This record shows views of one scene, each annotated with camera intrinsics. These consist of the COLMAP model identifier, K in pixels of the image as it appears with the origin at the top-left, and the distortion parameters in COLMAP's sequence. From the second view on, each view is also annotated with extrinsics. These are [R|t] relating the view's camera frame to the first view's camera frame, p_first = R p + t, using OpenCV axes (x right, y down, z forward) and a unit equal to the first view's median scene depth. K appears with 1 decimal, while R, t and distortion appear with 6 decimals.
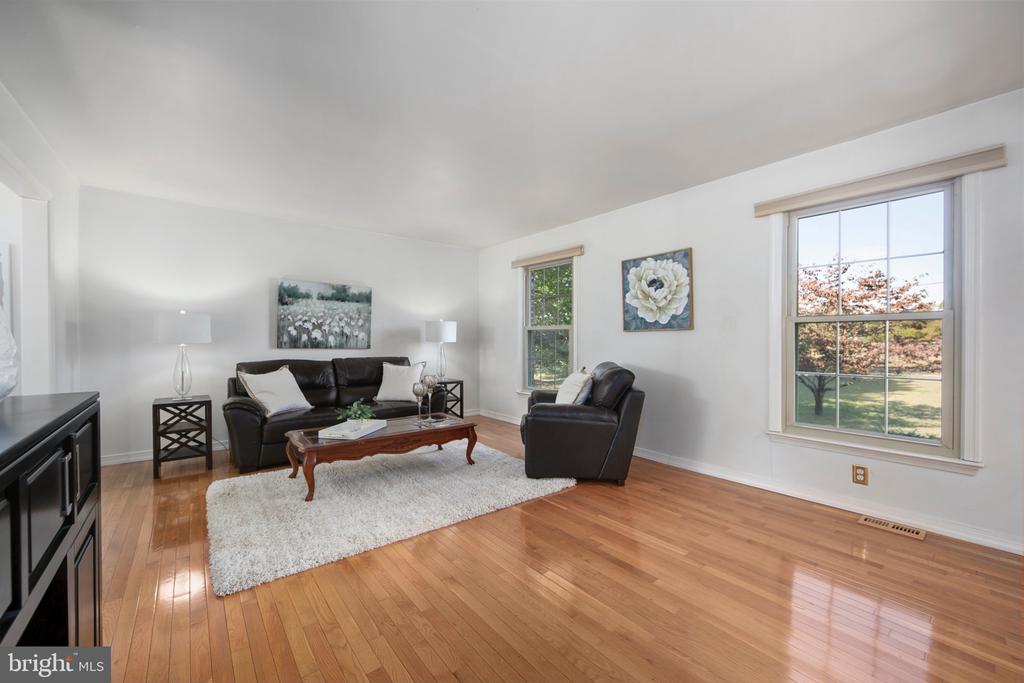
lens RADIAL K [[408.6, 0, 512.4], [0, 408.6, 341.0], [0, 0, 1]] dist [-0.007031, 0.001802]
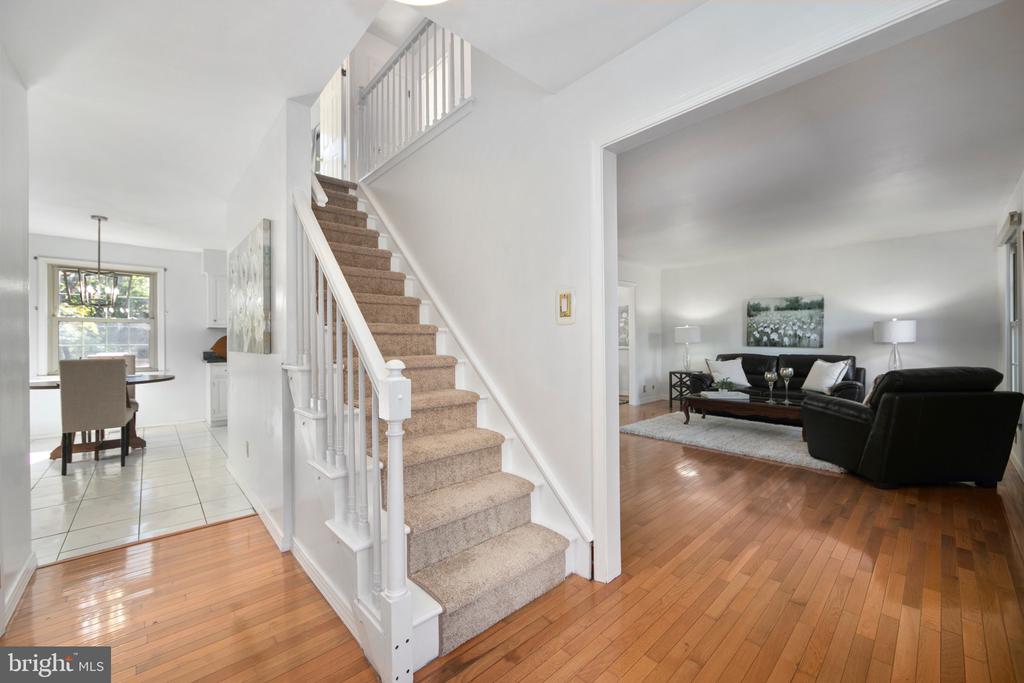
lens RADIAL K [[408.6, 0, 512.9], [0, 408.6, 342.1], [0, 0, 1]] dist [-0.007031, 0.001802]
pose [[0.064866, 0.001291, -0.997893, 0.819234], [0.001142, 0.999998, 0.001368, 0.000229], [0.997893, -0.001228, 0.064864, 0.039596]]
